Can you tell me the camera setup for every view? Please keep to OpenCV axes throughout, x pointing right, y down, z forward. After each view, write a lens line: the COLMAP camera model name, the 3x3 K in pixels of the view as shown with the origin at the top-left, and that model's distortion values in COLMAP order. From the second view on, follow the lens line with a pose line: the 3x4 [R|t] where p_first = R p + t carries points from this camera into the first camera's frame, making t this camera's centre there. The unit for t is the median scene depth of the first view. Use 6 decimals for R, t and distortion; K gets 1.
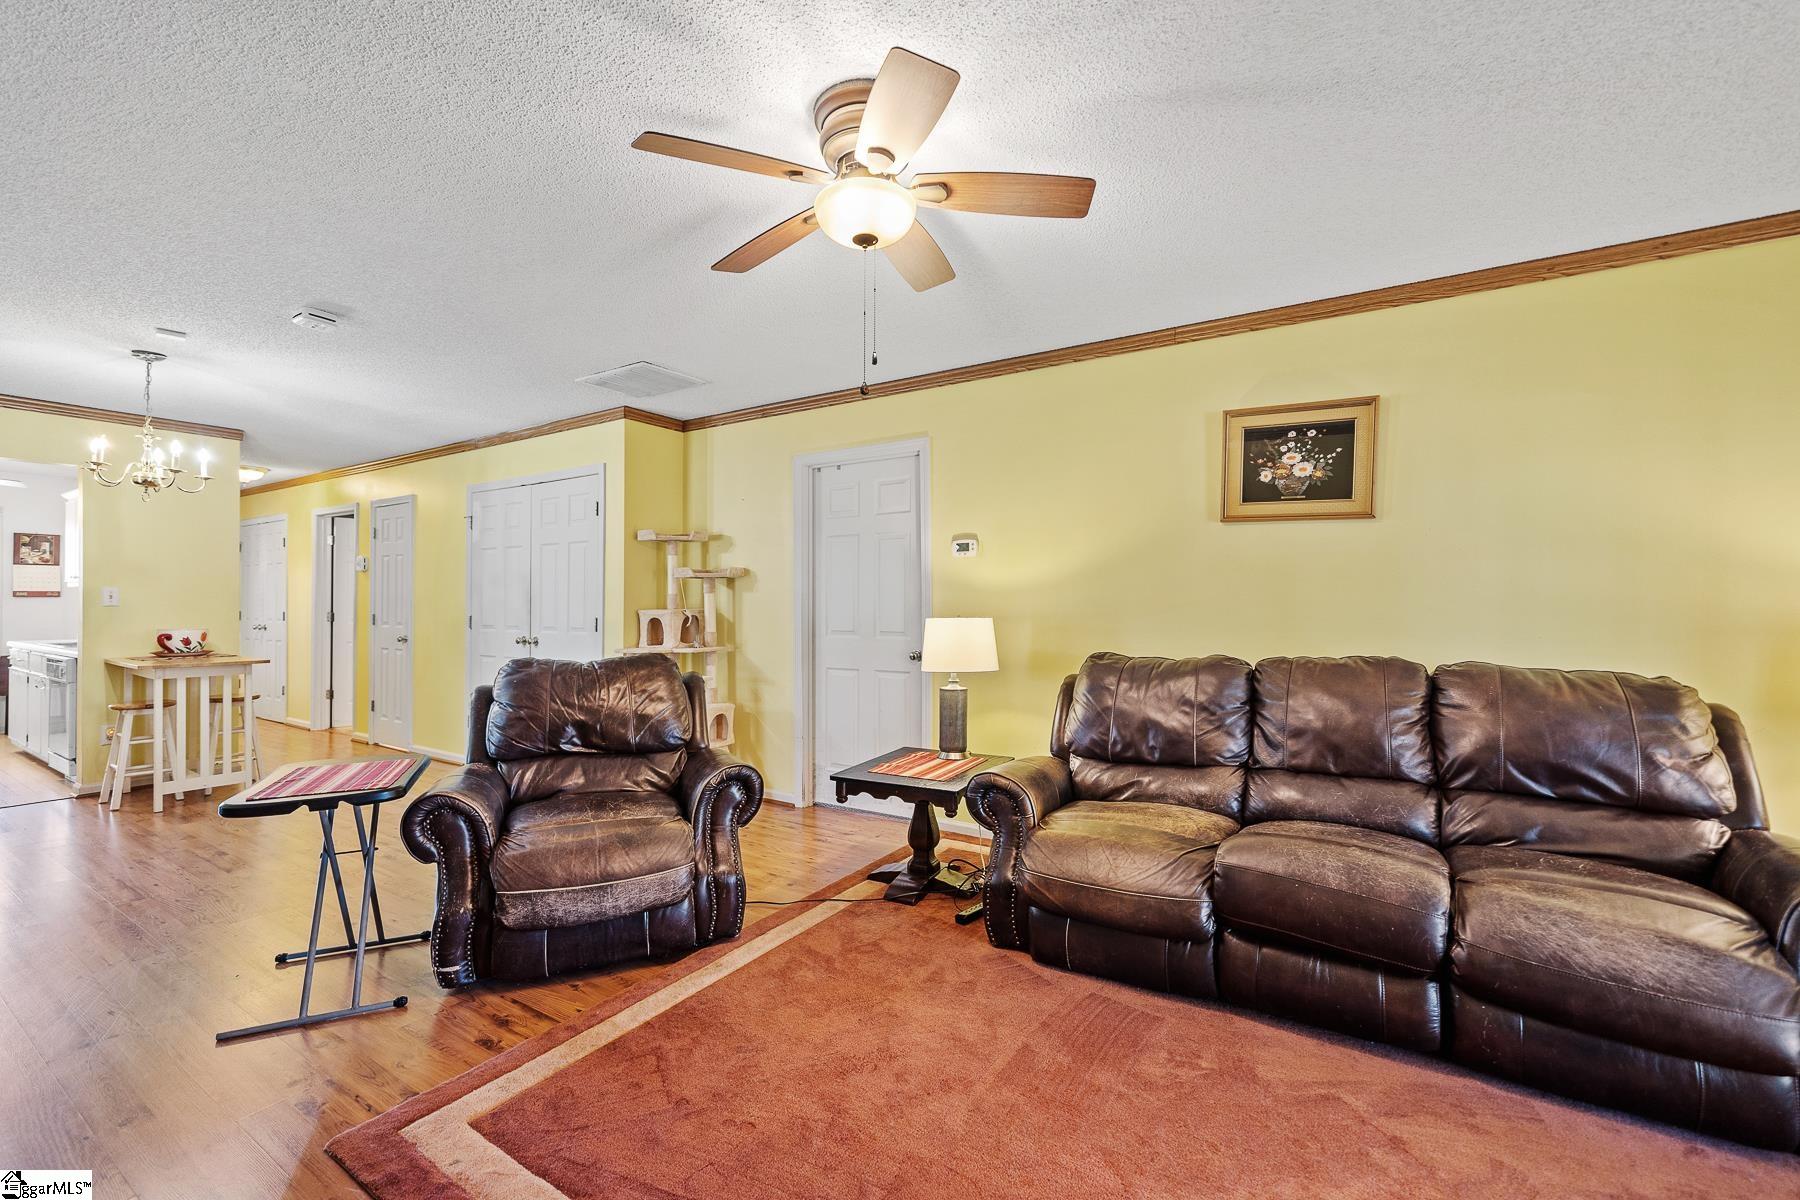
lens RADIAL K [[750.4, 0, 902.8], [0, 750.4, 603.6], [0, 0, 1]] dist [-0.001800, -0.000868]
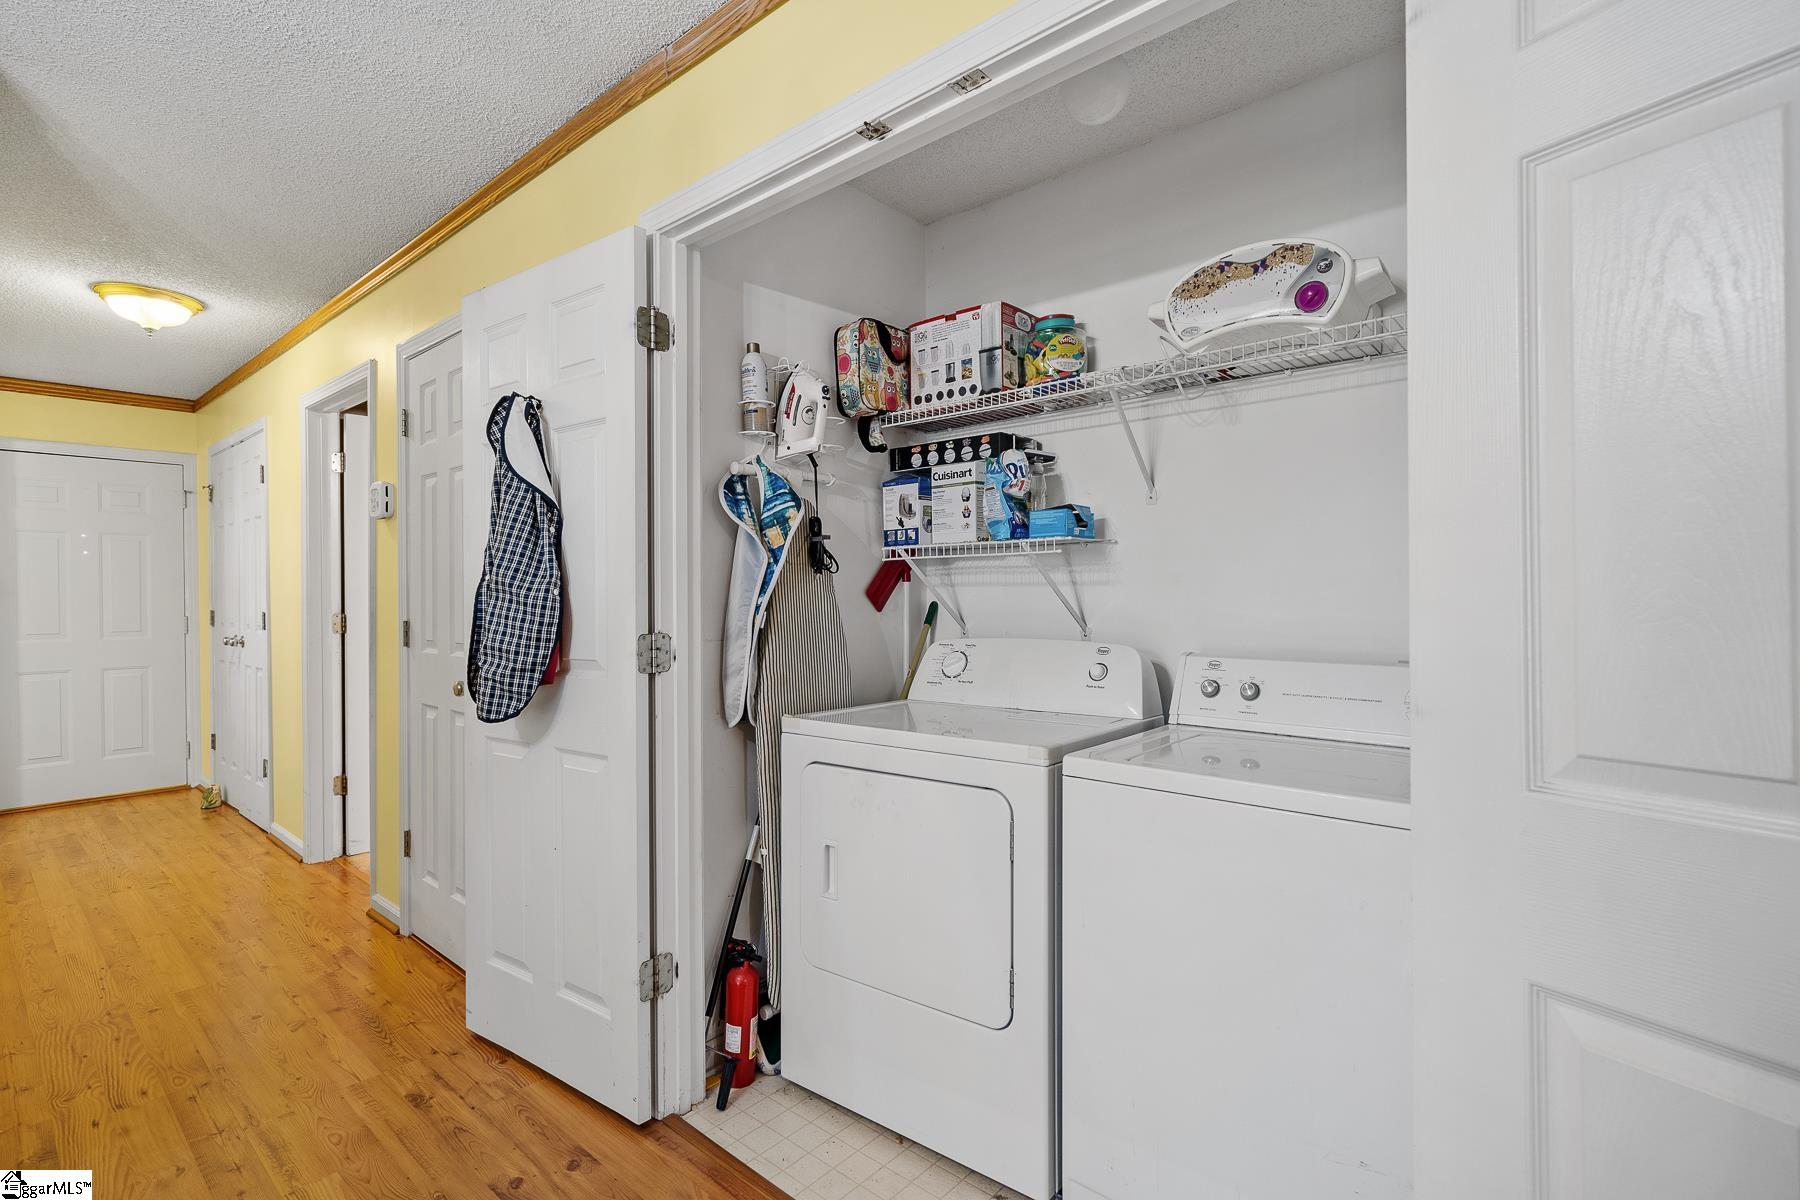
lens RADIAL K [[840.1, 0, 914.3], [0, 840.1, 598.7], [0, 0, 1]] dist [0.001964, -0.000519]
pose [[0.990559, -0.001474, -0.137077, -0.741489], [0.002315, 0.999979, 0.005975, -0.001857], [0.137065, -0.006236, 0.990542, 1.174630]]
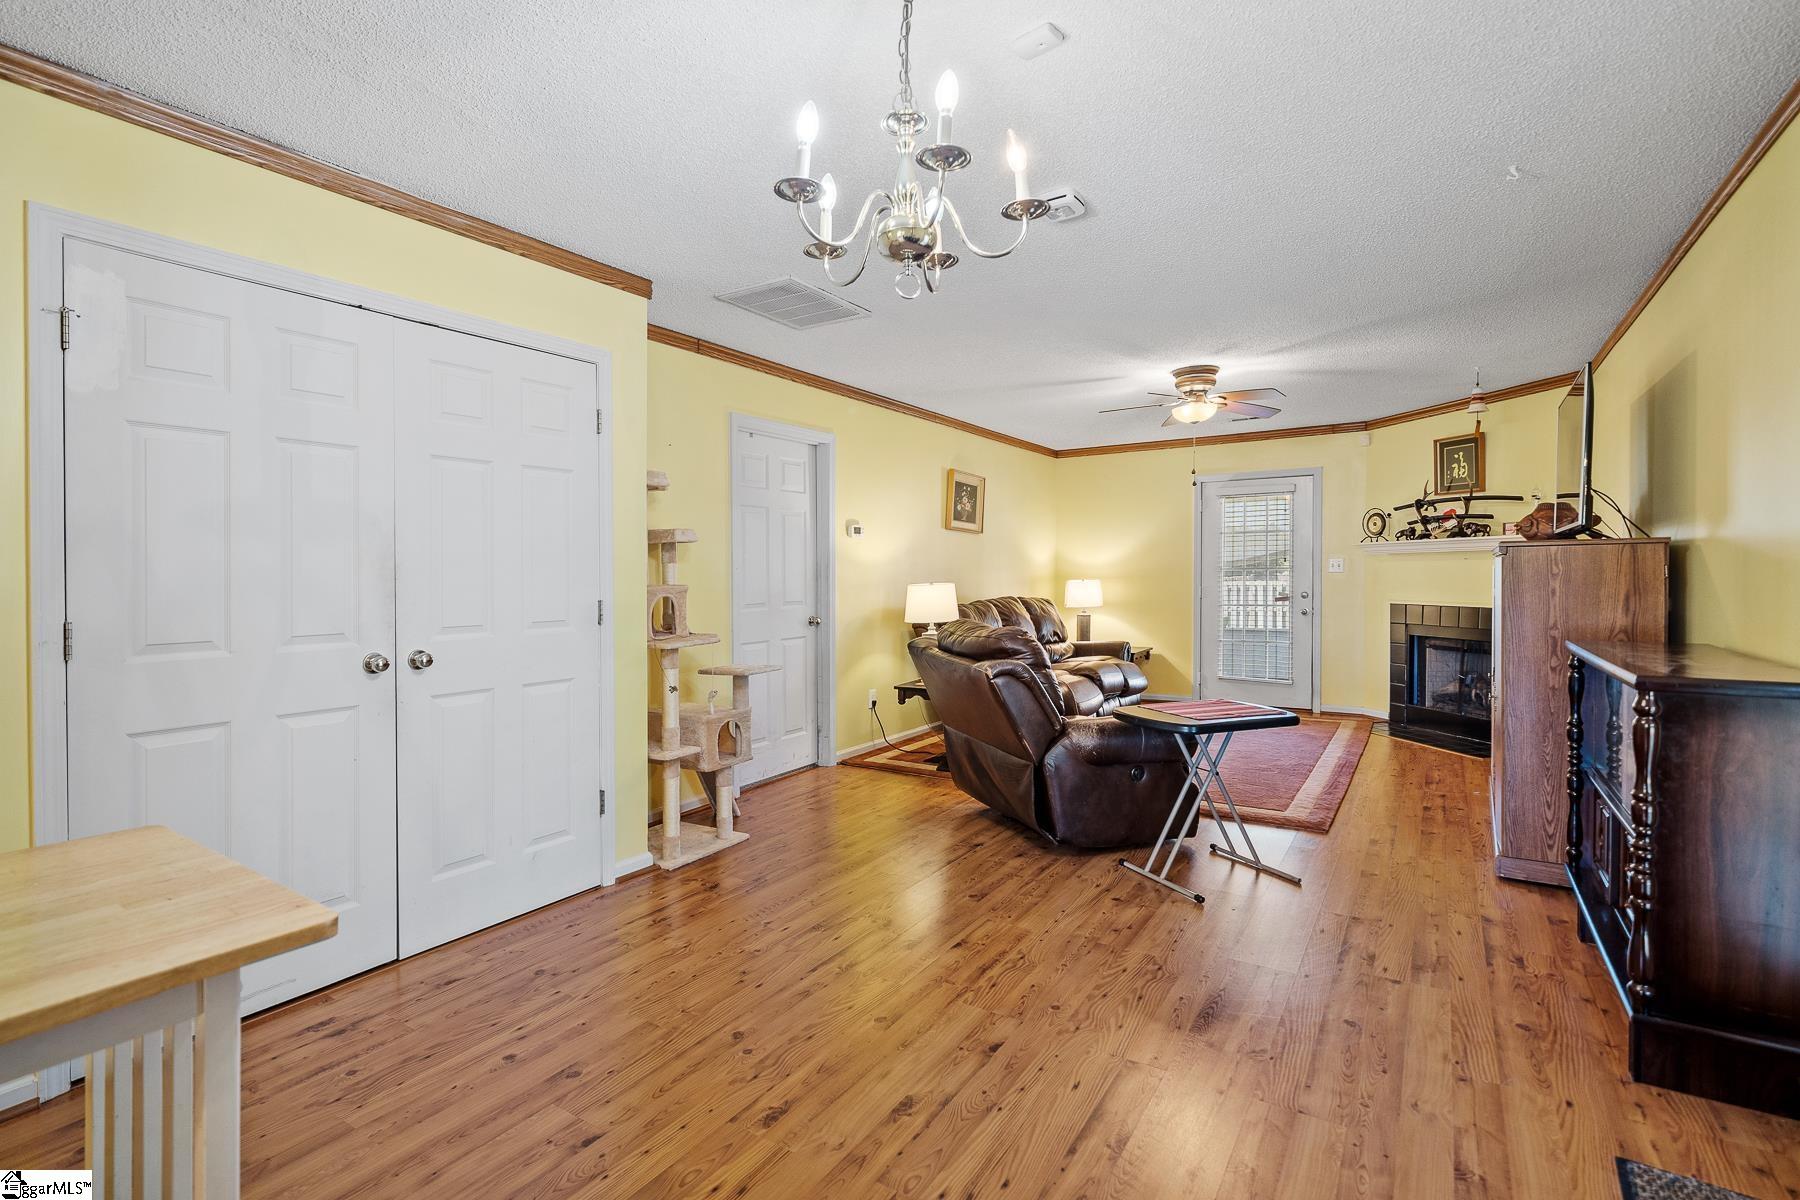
lens RADIAL K [[840.1, 0, 870.9], [0, 840.1, 600.9], [0, 0, 1]] dist [0.001964, -0.000519]
pose [[0.022080, -0.030054, 0.999304, -1.607042], [0.009873, 0.999506, 0.029842, 0.002721], [-0.999707, 0.009207, 0.022365, 1.137597]]
